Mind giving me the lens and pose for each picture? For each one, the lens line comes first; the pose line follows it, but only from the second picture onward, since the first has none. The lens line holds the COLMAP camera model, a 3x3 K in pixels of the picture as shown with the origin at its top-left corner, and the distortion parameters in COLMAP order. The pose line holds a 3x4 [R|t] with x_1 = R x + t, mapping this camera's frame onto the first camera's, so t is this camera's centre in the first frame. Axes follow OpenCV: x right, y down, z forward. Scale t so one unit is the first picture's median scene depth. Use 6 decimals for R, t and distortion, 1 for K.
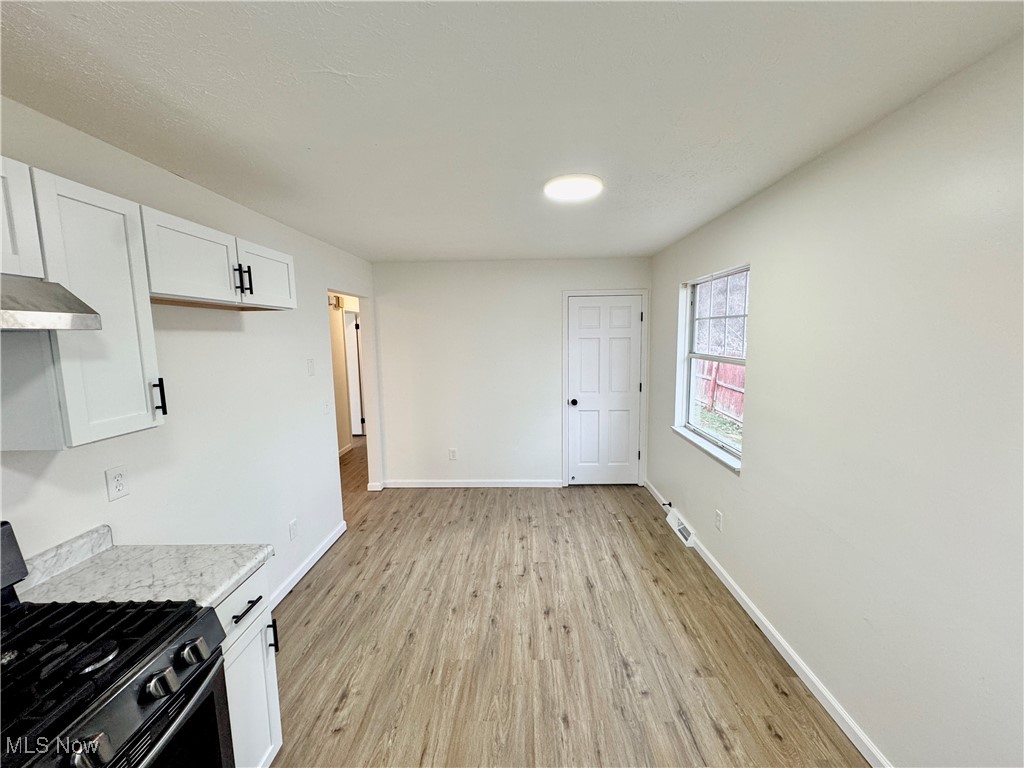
lens RADIAL K [[408.5, 0, 511.9], [0, 408.5, 382.5], [0, 0, 1]] dist [0.000557, -0.000096]
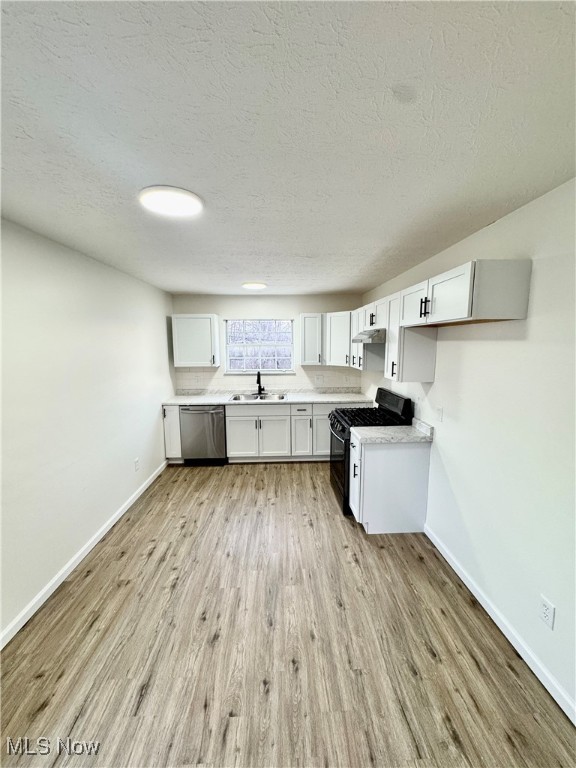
lens RADIAL K [[306.4, 0, 287.7], [0, 306.4, 384.3], [0, 0, 1]] dist [0.000557, -0.000096]
pose [[-0.998116, 0.030014, -0.053505, -0.064530], [0.015719, 0.968154, 0.249862, -0.199733], [0.059301, 0.248551, -0.966802, 1.584056]]
